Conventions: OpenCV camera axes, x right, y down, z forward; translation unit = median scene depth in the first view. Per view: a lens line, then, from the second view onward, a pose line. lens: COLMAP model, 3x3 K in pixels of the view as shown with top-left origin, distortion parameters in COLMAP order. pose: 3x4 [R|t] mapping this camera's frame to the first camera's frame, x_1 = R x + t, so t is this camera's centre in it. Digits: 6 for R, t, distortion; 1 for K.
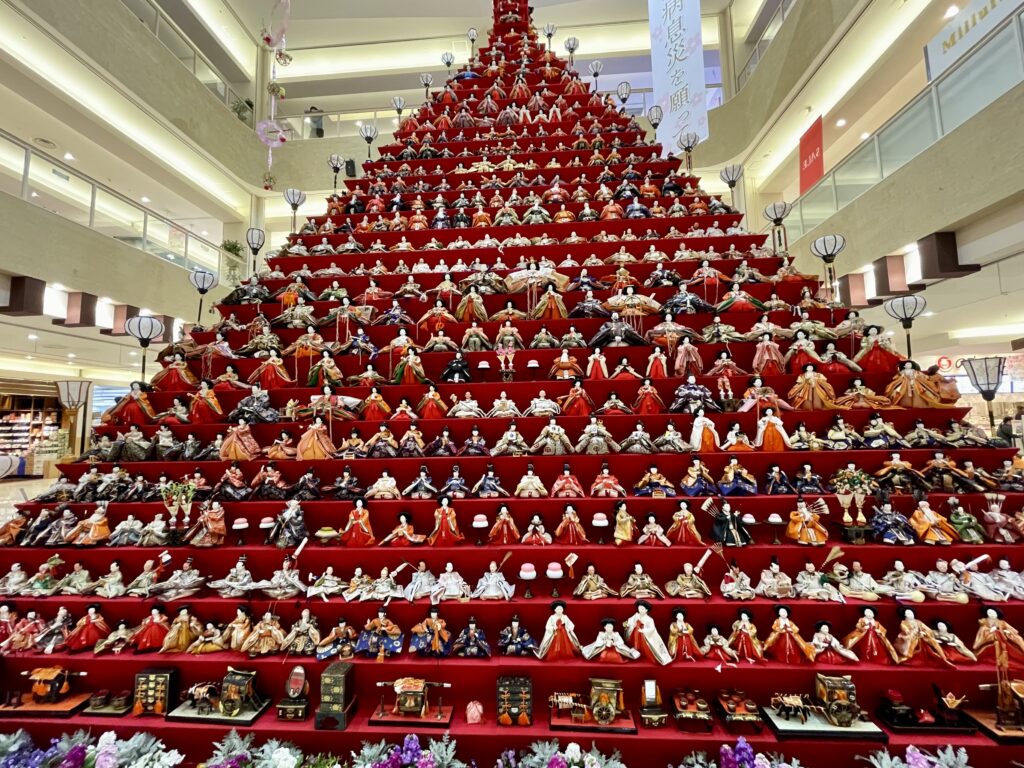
lens RADIAL K [[448.9, 0, 506.2], [0, 448.9, 377.0], [0, 0, 1]] dist [-0.000829, 0.000208]
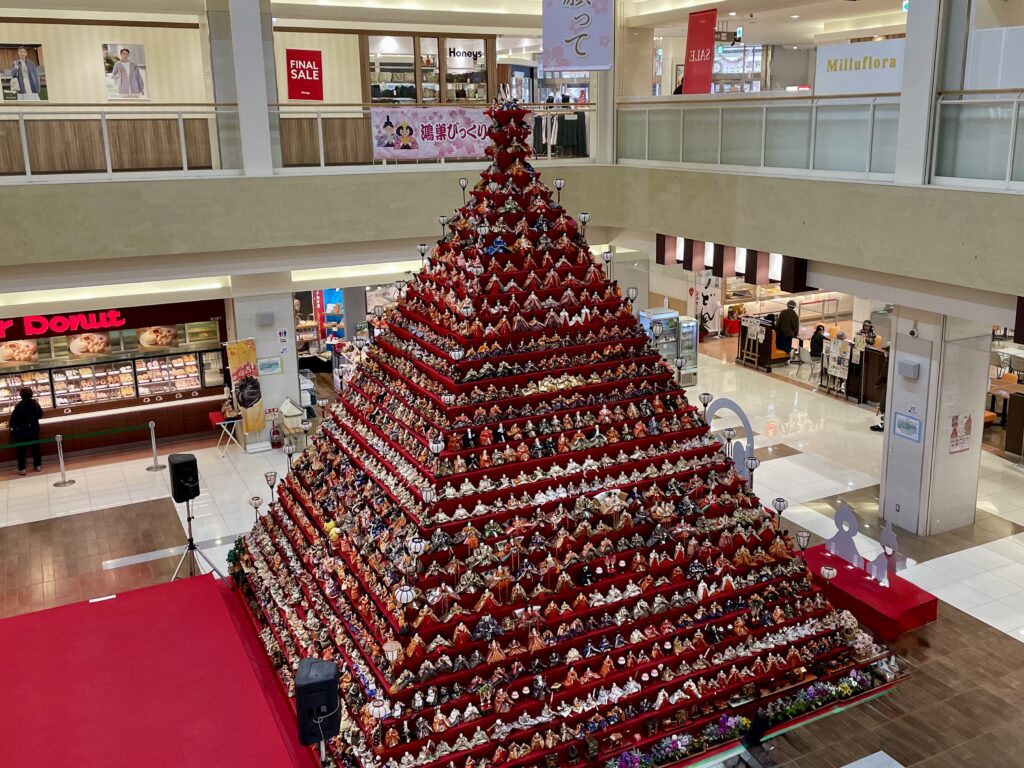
lens RADIAL K [[965.8, 0, 536.7], [0, 965.8, 325.1], [0, 0, 1]] dist [0.025942, 0.000000]
pose [[0.853392, -0.101375, 0.511317, -2.695433], [-0.056364, 0.957210, 0.283852, -2.576831], [-0.518213, -0.271057, 0.811162, -2.156206]]
